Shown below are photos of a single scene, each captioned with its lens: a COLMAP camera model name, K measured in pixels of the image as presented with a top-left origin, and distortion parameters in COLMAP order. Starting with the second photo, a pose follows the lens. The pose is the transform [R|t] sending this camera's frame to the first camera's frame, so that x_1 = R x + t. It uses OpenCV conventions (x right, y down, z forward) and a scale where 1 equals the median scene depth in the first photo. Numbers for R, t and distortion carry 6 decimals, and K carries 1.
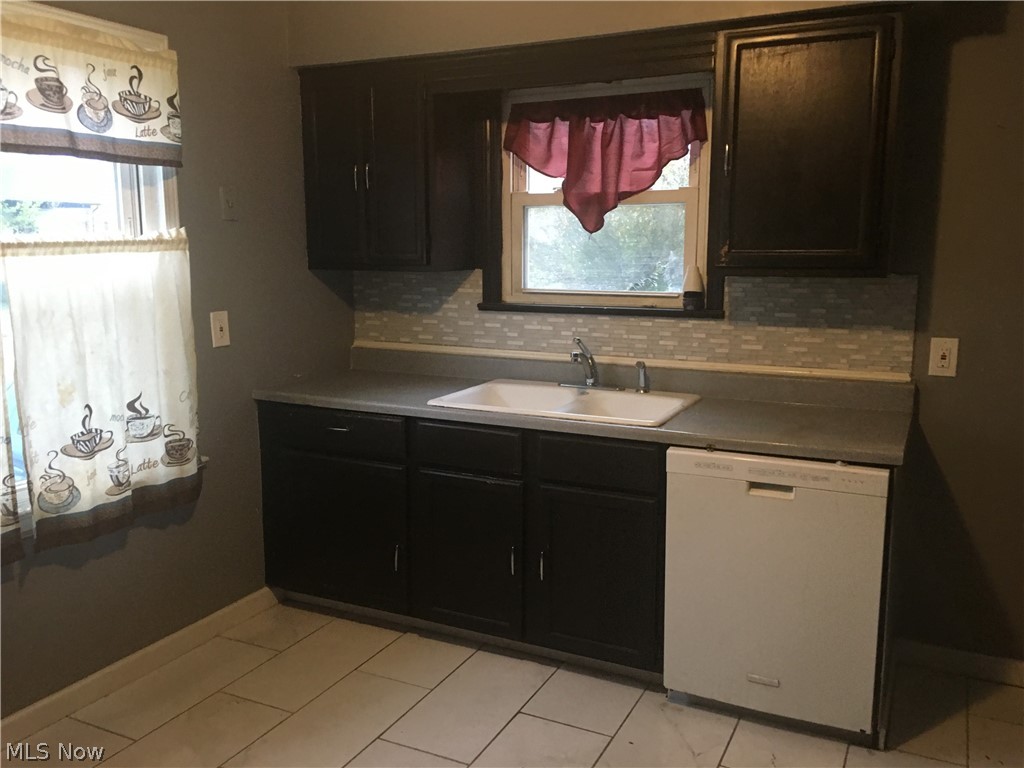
lens RADIAL K [[880.5, 0, 518.0], [0, 880.5, 384.1], [0, 0, 1]] dist [0.082077, -0.105919]
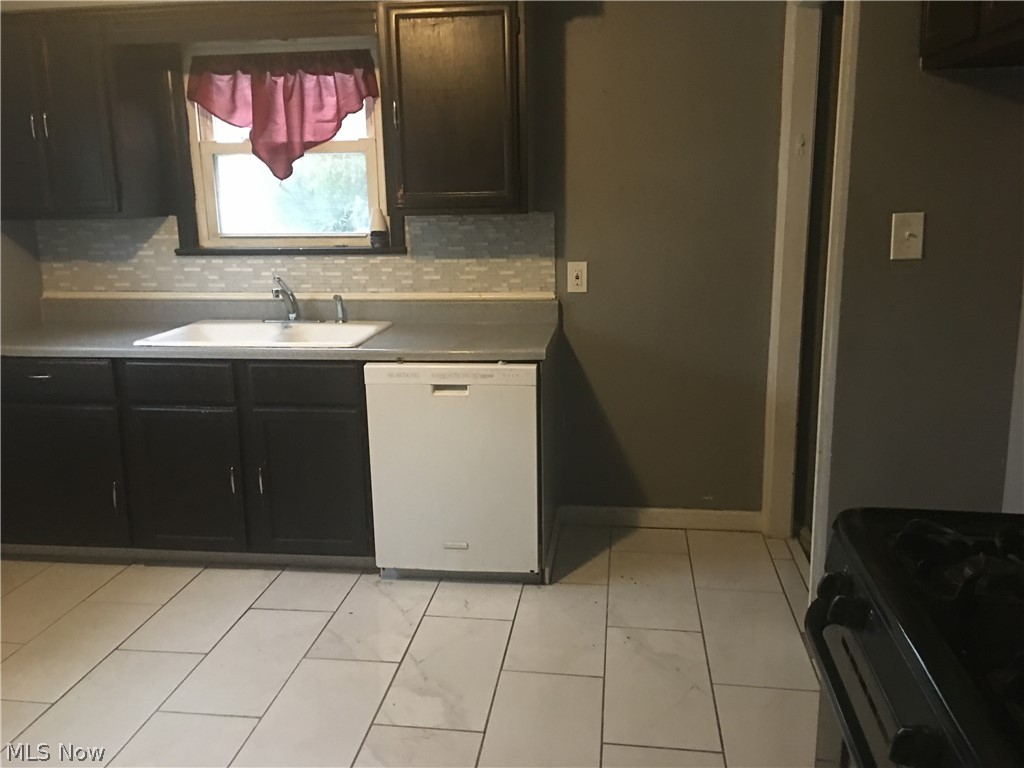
lens RADIAL K [[880.8, 0, 513.4], [0, 880.8, 380.7], [0, 0, 1]] dist [0.083139, -0.114641]
pose [[0.946677, -0.083007, 0.311308, -0.008364], [0.068132, 0.995967, 0.058377, 0.033149], [-0.314898, -0.034054, 0.948514, -0.144825]]
